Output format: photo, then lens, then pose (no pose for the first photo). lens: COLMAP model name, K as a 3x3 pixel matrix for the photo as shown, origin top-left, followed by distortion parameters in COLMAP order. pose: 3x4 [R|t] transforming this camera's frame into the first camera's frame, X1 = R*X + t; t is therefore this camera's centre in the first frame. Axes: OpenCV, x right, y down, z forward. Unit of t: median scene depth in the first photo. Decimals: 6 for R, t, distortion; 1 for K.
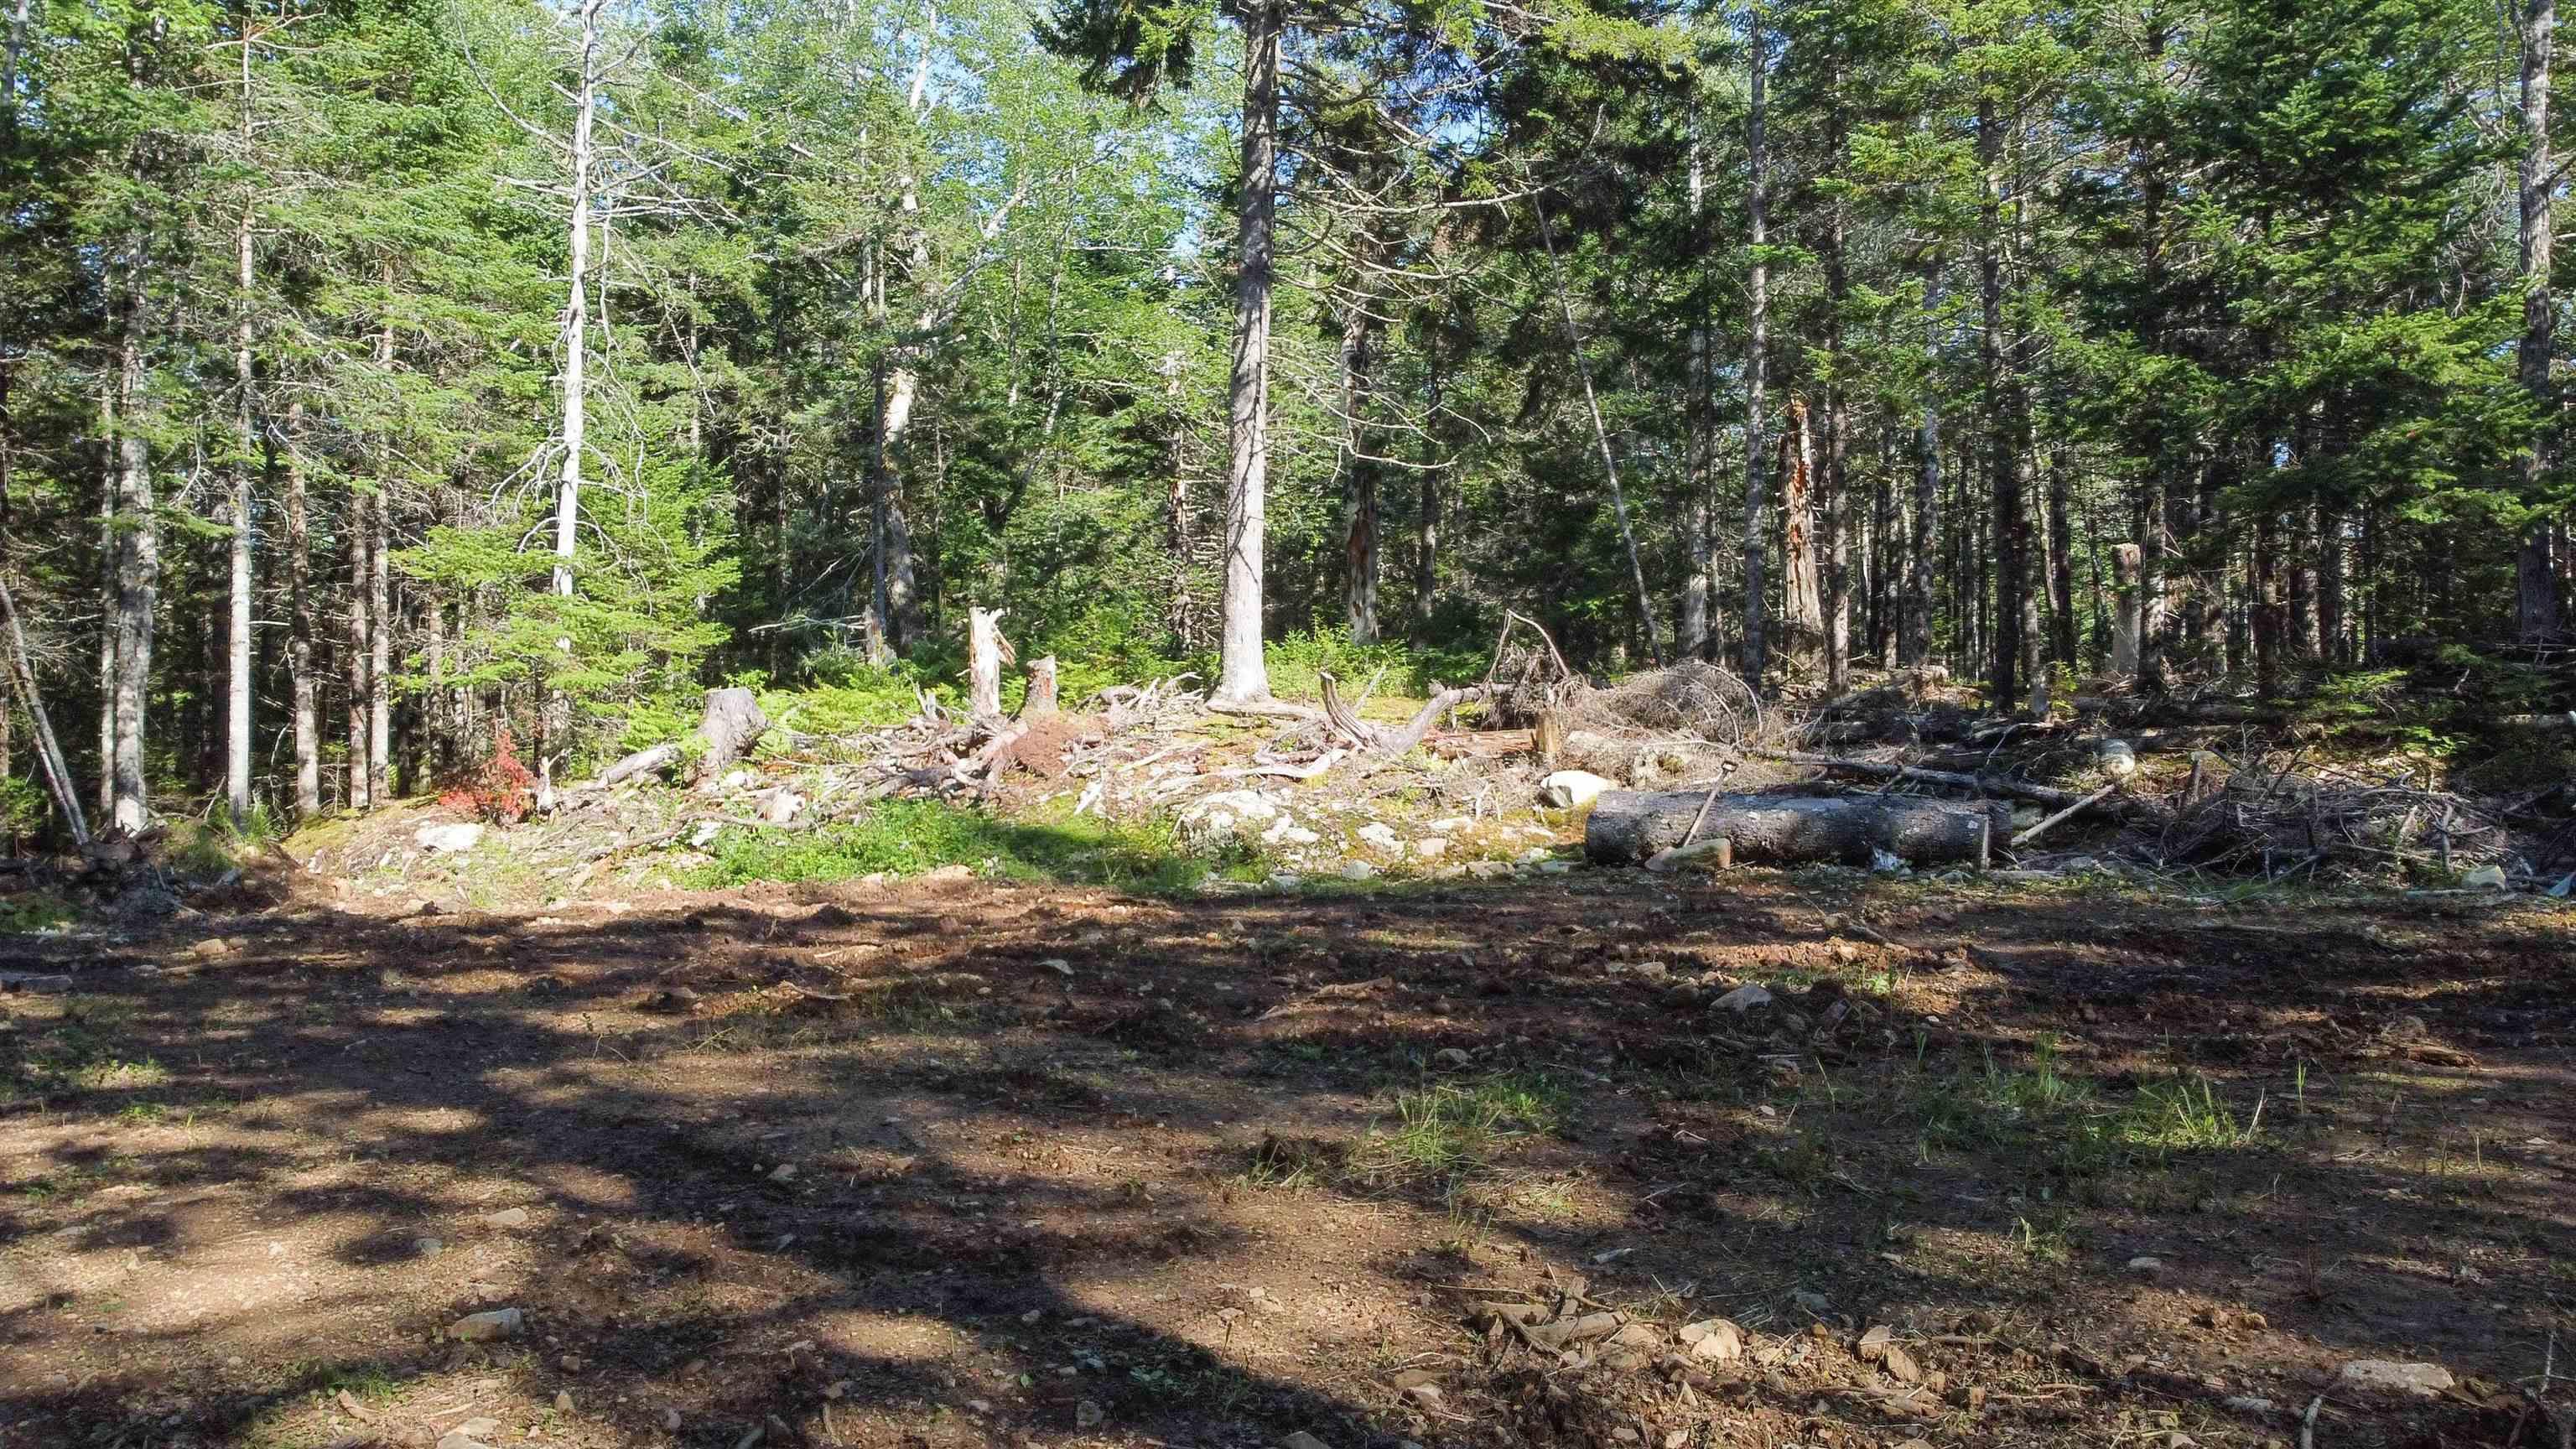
lens RADIAL K [[1956.9, 0, 1291.0], [0, 1956.9, 731.8], [0, 0, 1]] dist [-0.000436, -0.005818]
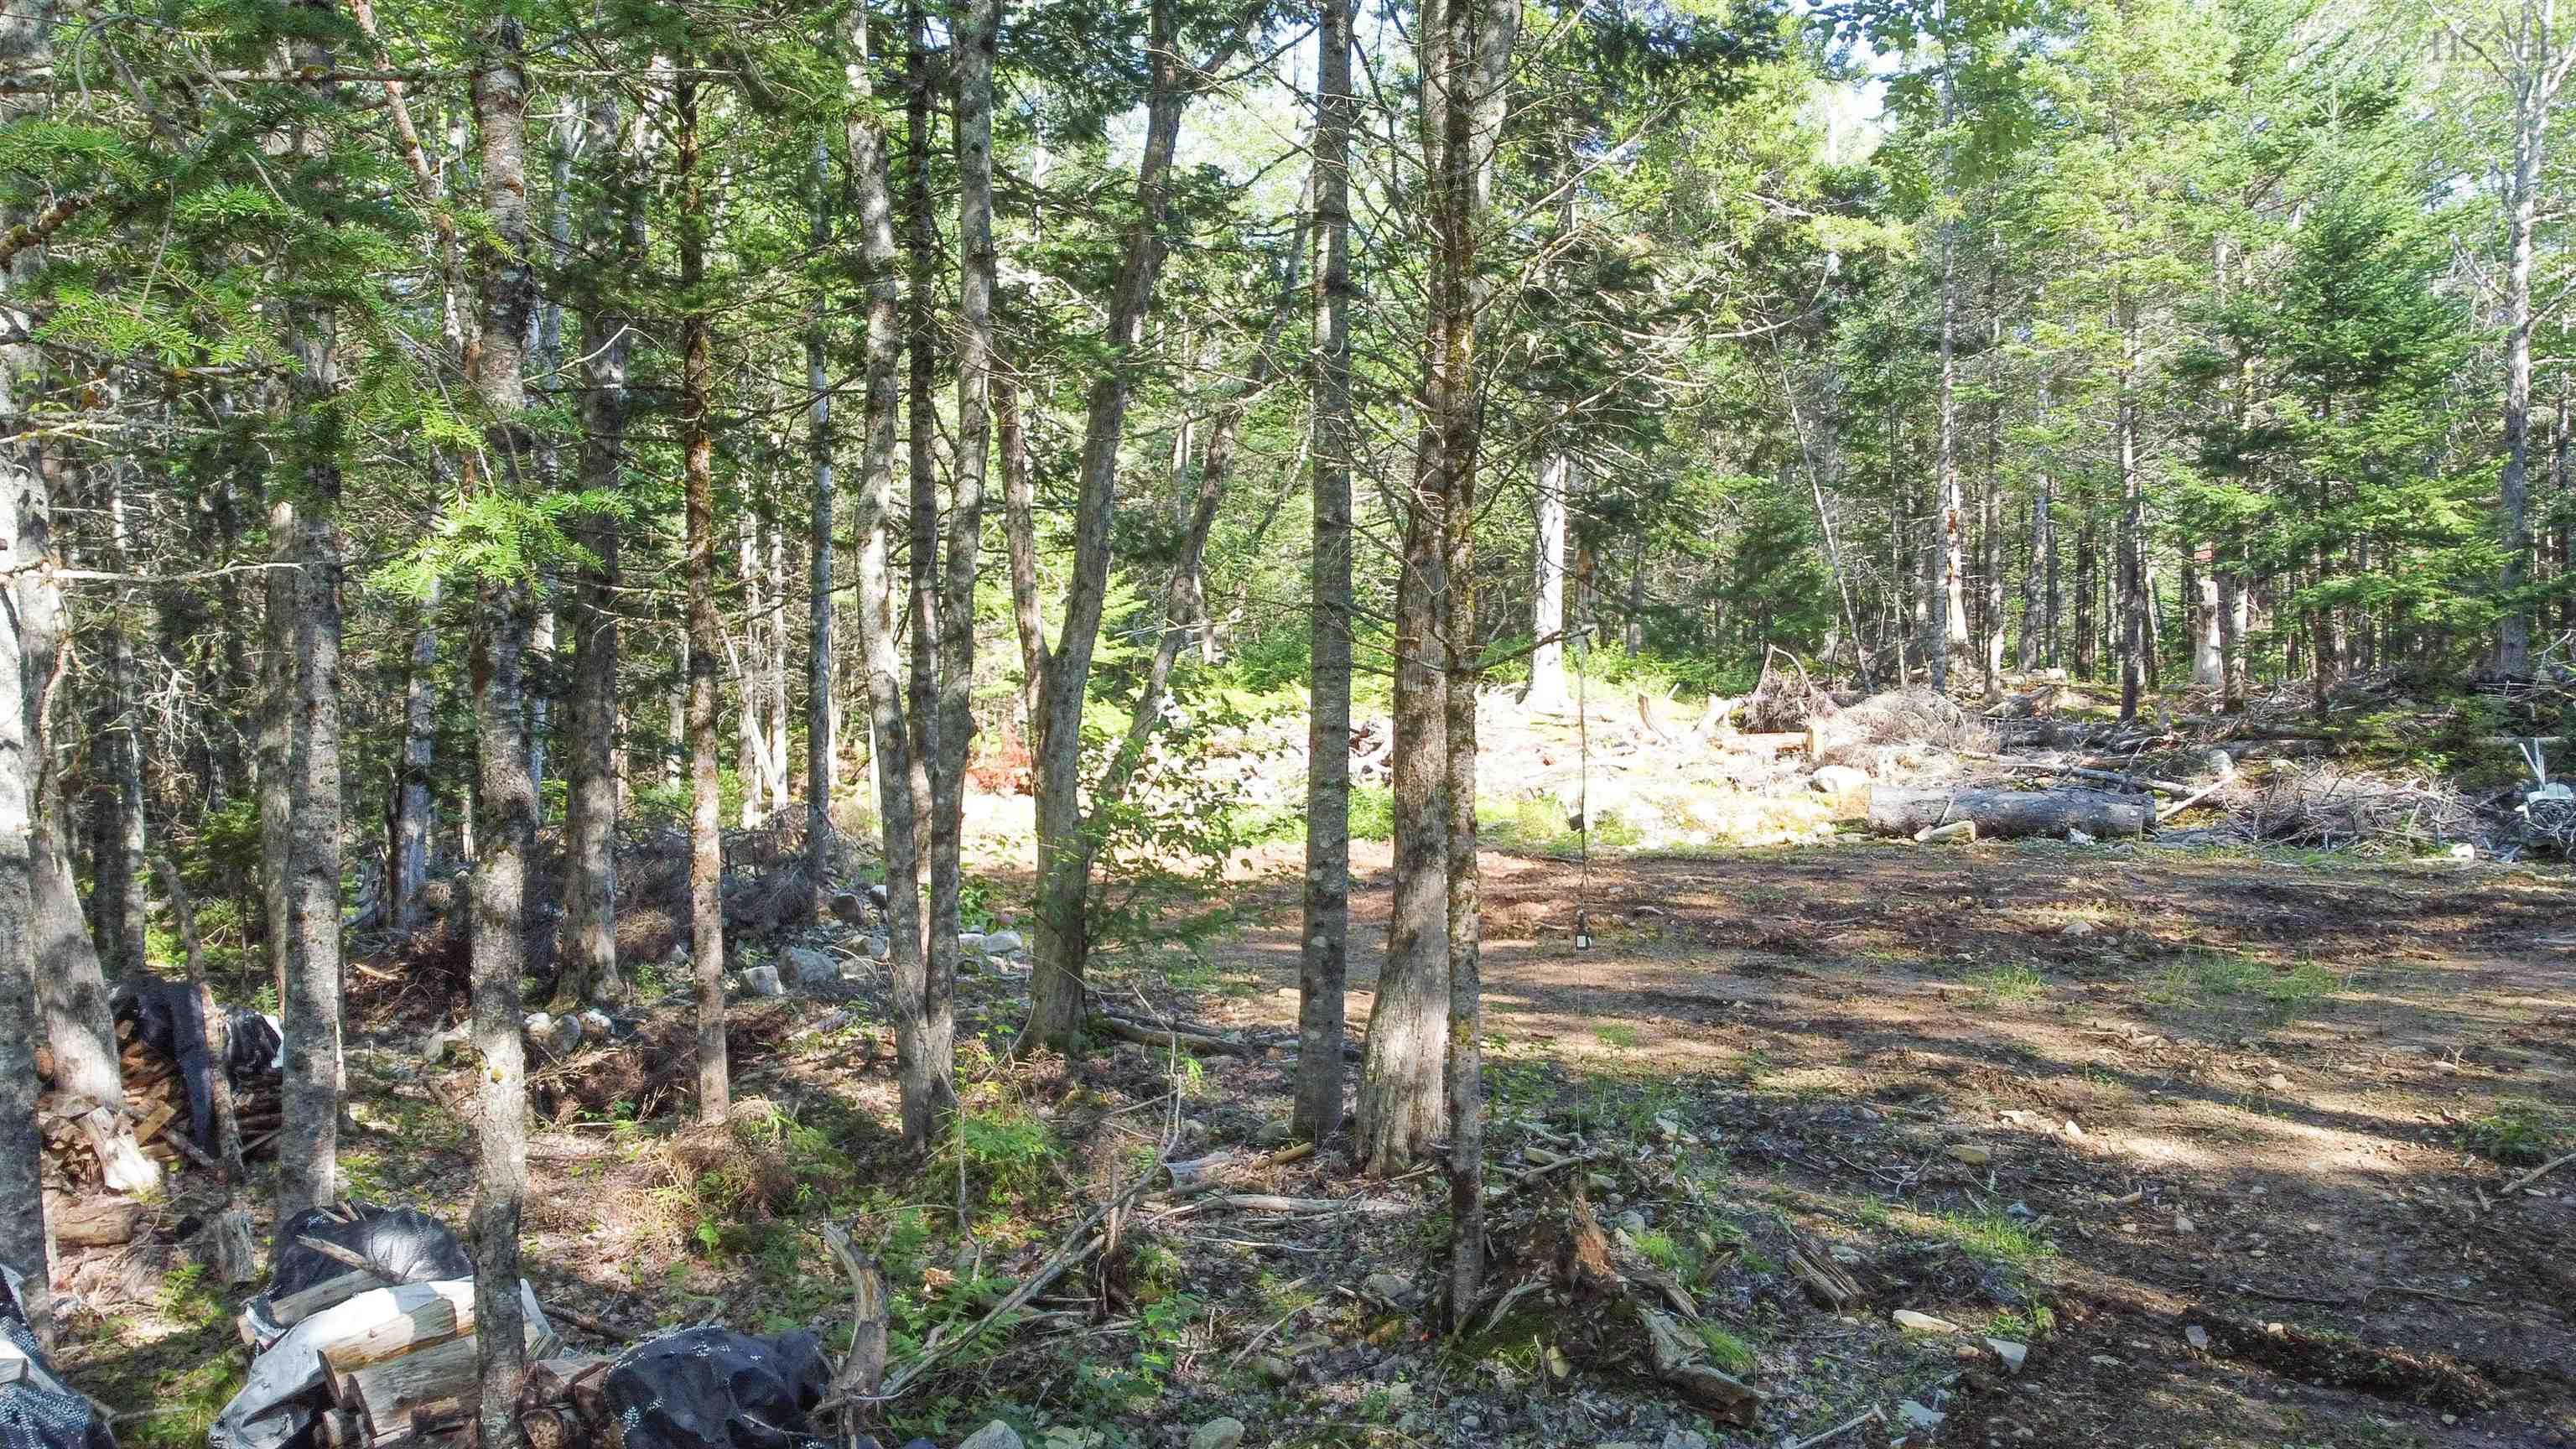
lens RADIAL K [[1956.9, 0, 1283.7], [0, 1956.9, 722.5], [0, 0, 1]] dist [-0.000436, -0.005818]
pose [[0.999989, -0.001502, -0.004492, -0.256047], [0.001672, 0.999273, 0.038098, -0.067872], [0.004432, -0.038105, 0.999264, -0.443021]]
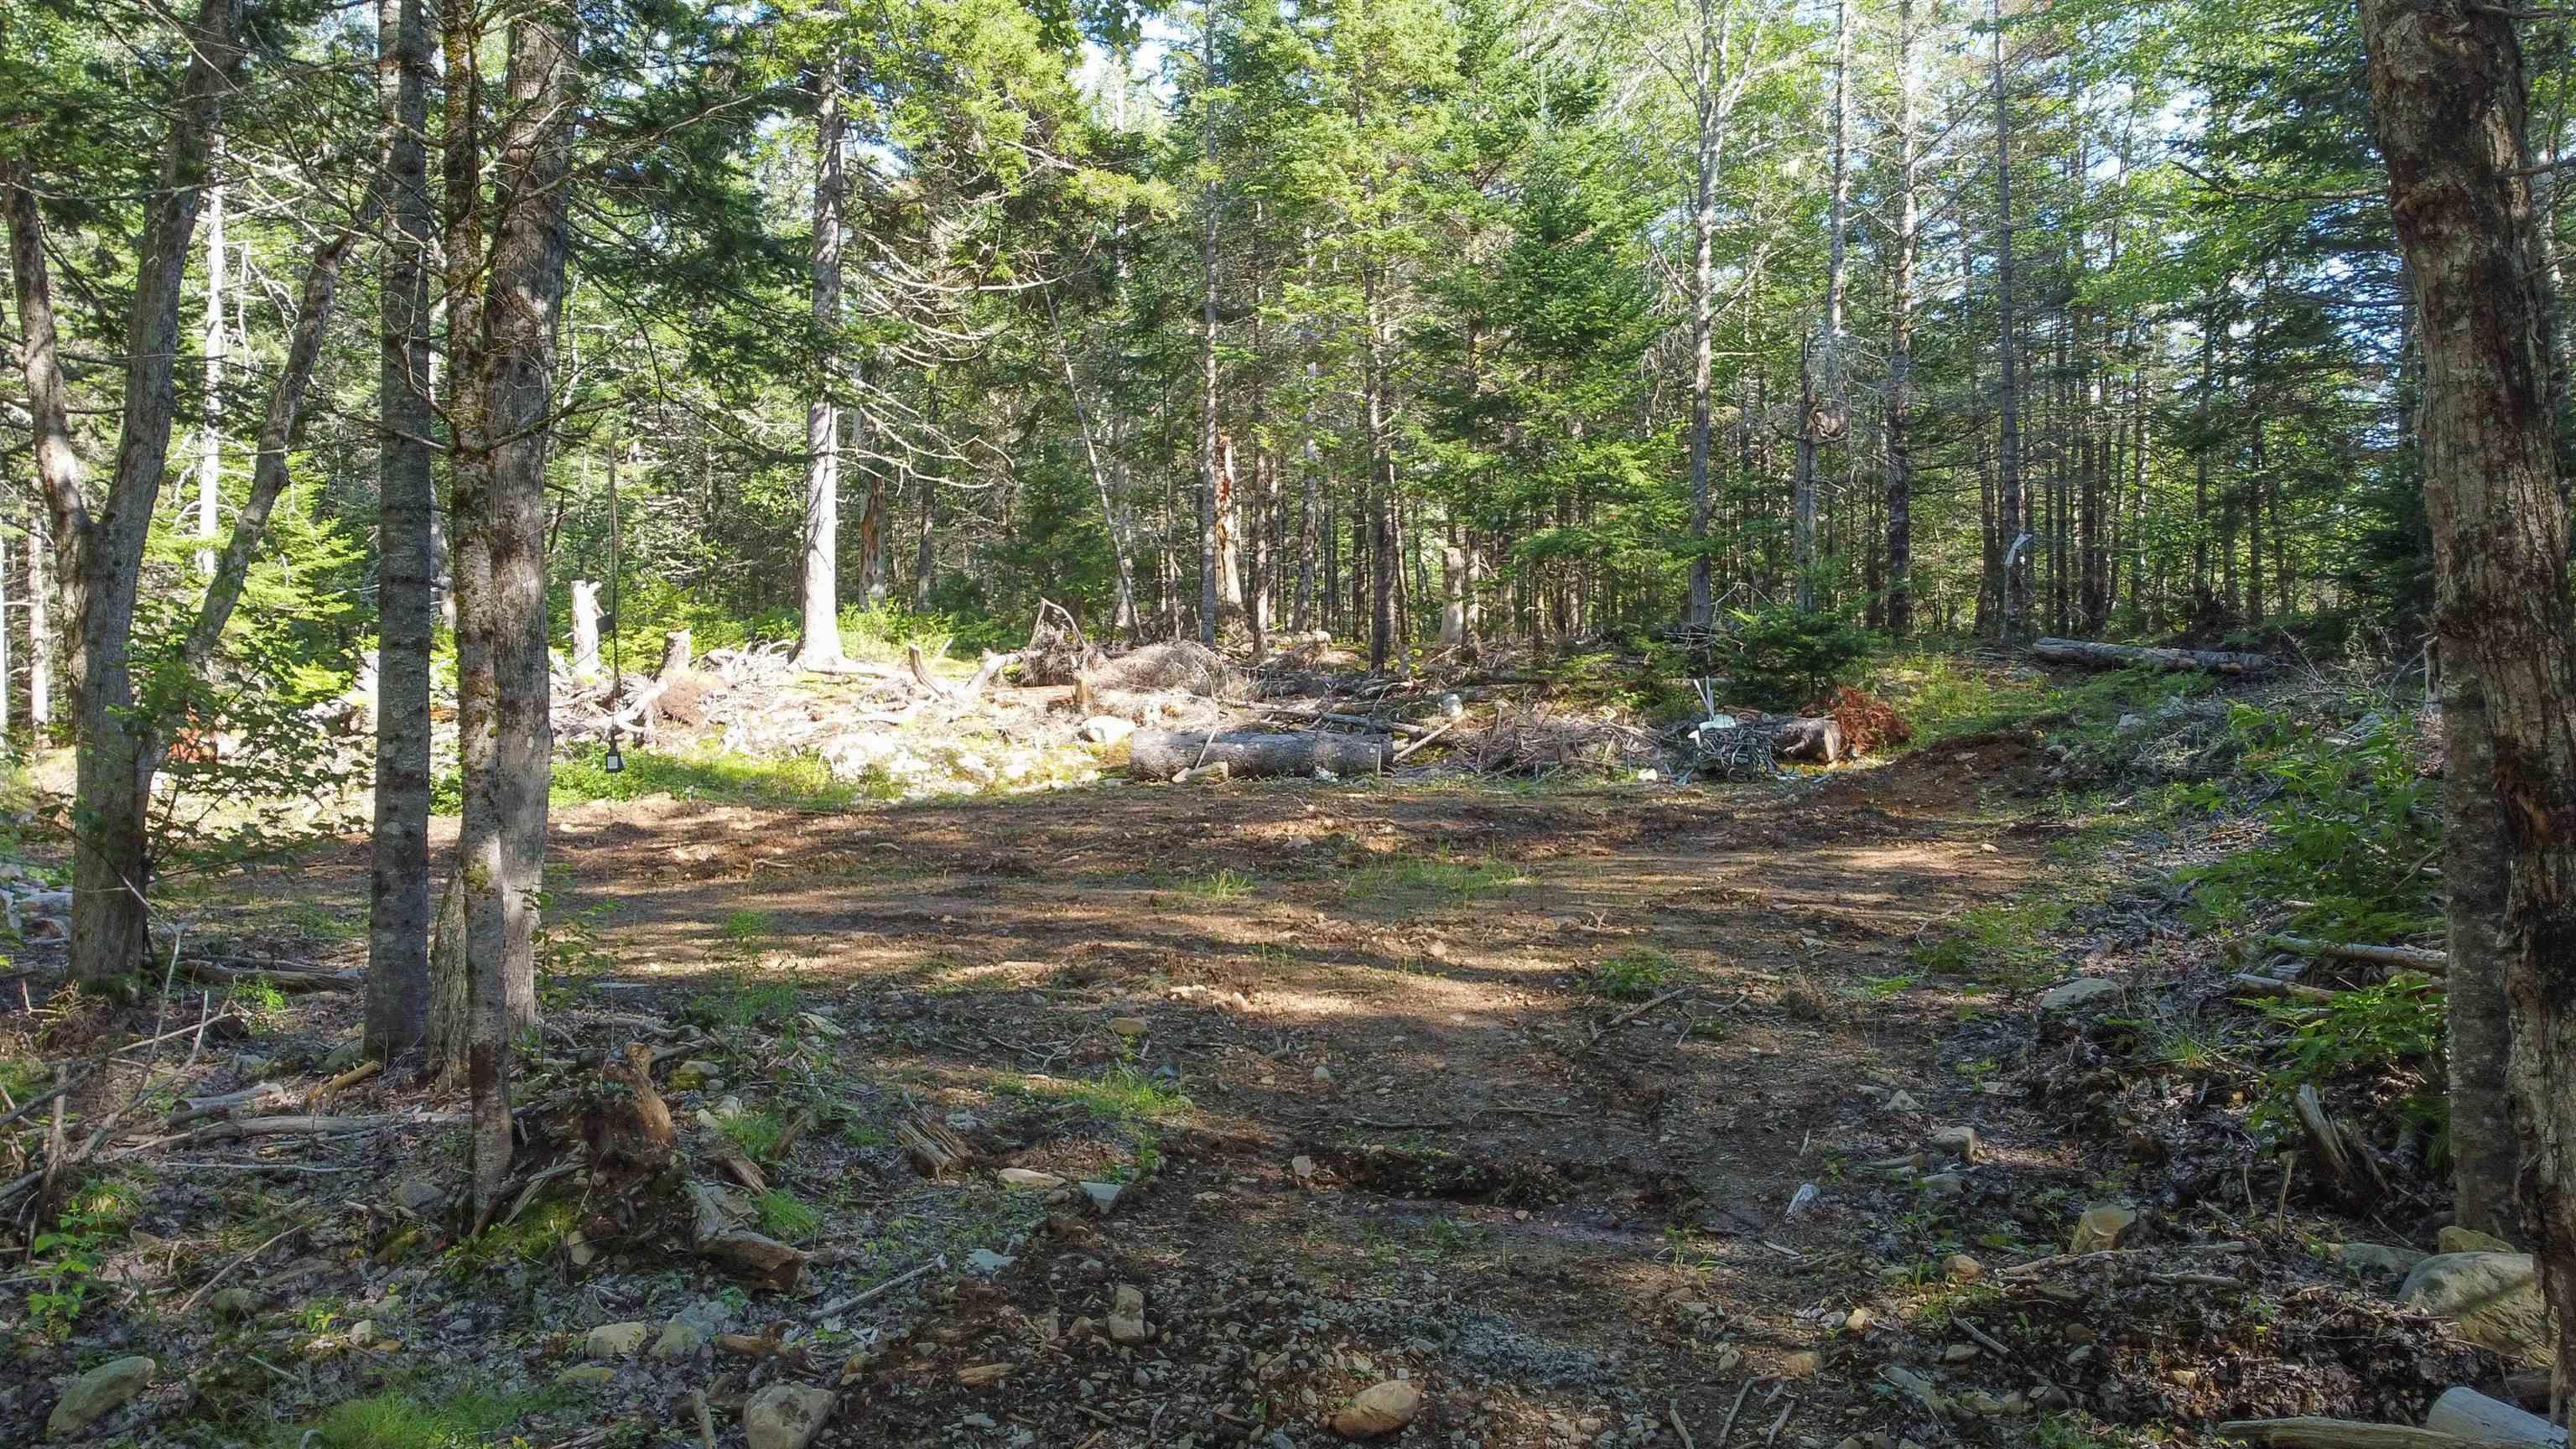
lens RADIAL K [[1956.9, 0, 1273.6], [0, 1956.9, 733.5], [0, 0, 1]] dist [-0.000436, -0.005818]
pose [[0.947428, -0.015055, 0.319615, -0.198749], [0.001598, 0.999103, 0.042324, -0.028408], [-0.319965, -0.039588, 0.946602, -0.408600]]
